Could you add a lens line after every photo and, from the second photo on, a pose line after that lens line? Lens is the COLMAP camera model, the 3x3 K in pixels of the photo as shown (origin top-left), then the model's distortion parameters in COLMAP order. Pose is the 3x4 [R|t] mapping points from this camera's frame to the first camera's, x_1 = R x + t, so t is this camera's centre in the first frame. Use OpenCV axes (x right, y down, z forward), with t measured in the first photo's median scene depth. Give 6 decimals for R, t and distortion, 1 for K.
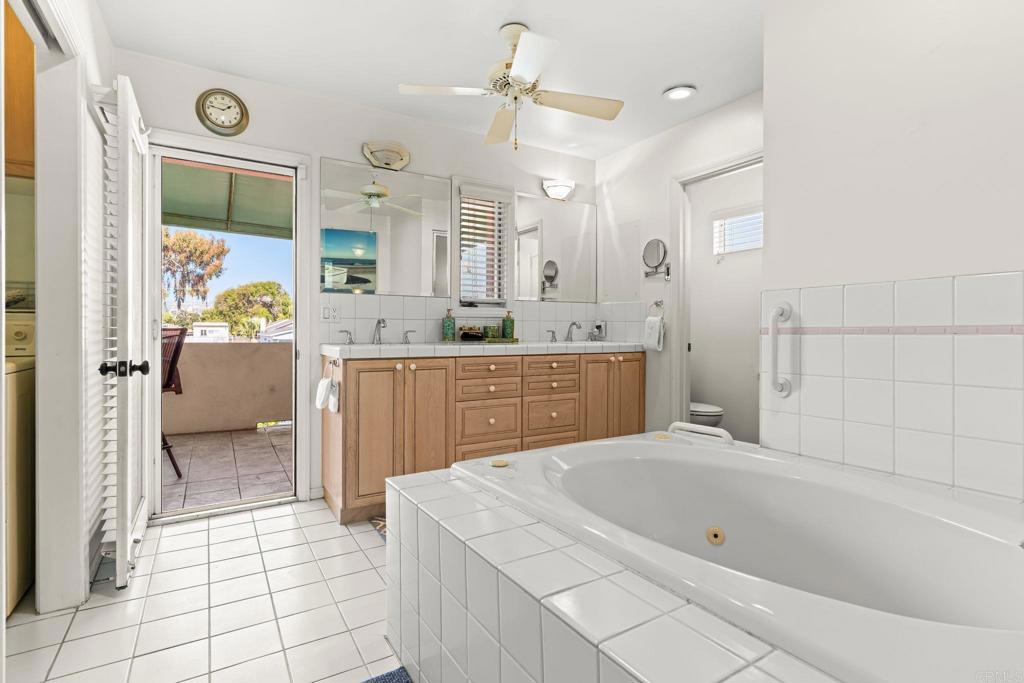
lens RADIAL K [[497.4, 0, 518.2], [0, 497.4, 333.1], [0, 0, 1]] dist [0.007493, 0.000010]
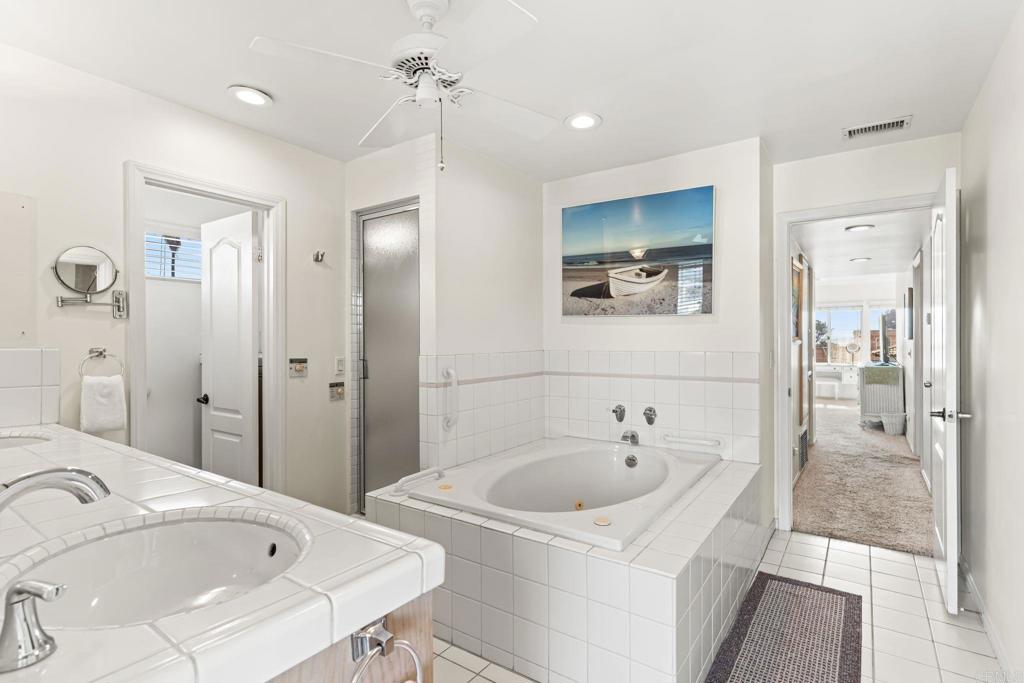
lens RADIAL K [[497.4, 0, 490.3], [0, 497.4, 358.6], [0, 0, 1]] dist [0.007493, 0.000010]
pose [[-0.353941, -0.030164, 0.934781, -0.465836], [0.009863, 0.999304, 0.035980, -0.070664], [-0.935216, 0.021955, -0.353397, 0.762887]]
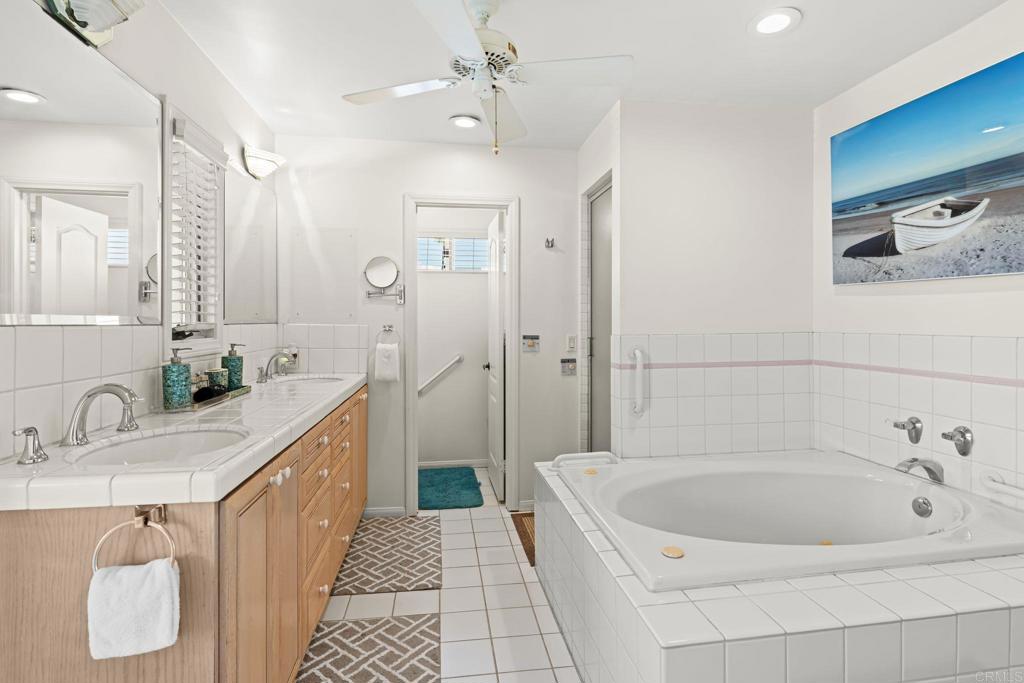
lens RADIAL K [[497.4, 0, 511.8], [0, 497.4, 336.5], [0, 0, 1]] dist [0.007493, 0.000010]
pose [[0.423505, -0.027911, 0.905463, -0.441723], [0.008135, 0.999602, 0.027009, -0.067324], [-0.905857, -0.004073, 0.423564, 0.411048]]
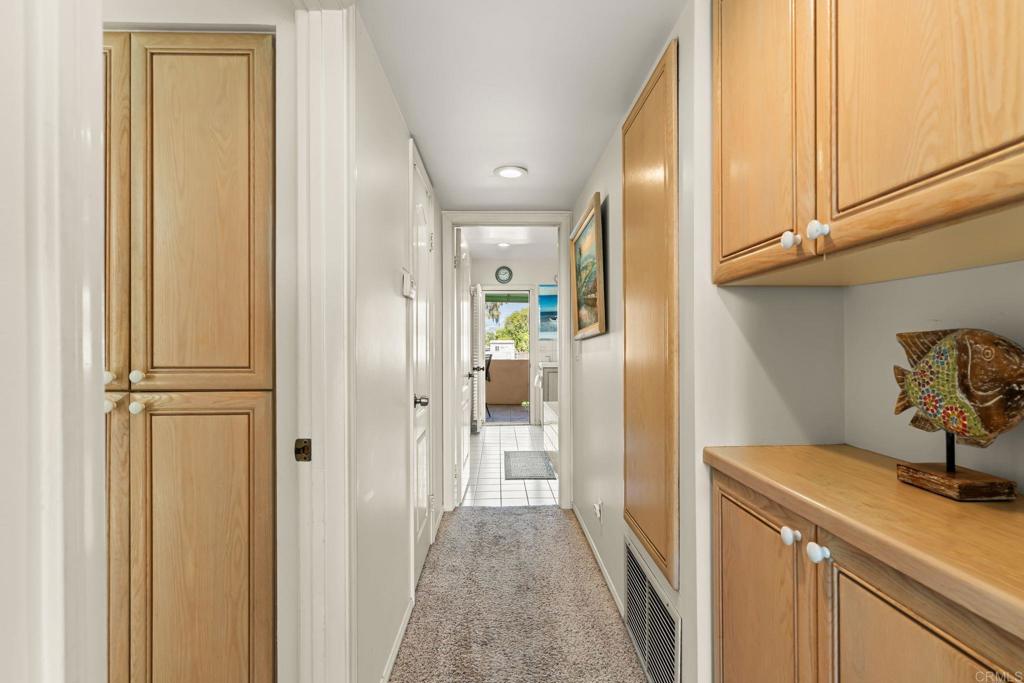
lens RADIAL K [[497.4, 0, 512.2], [0, 497.4, 342.9], [0, 0, 1]] dist [0.007493, 0.000010]
pose [[0.861569, -0.009230, -0.507556, 0.674835], [0.004510, 0.999934, -0.010529, -0.041032], [0.507620, 0.006782, 0.861554, -1.078334]]
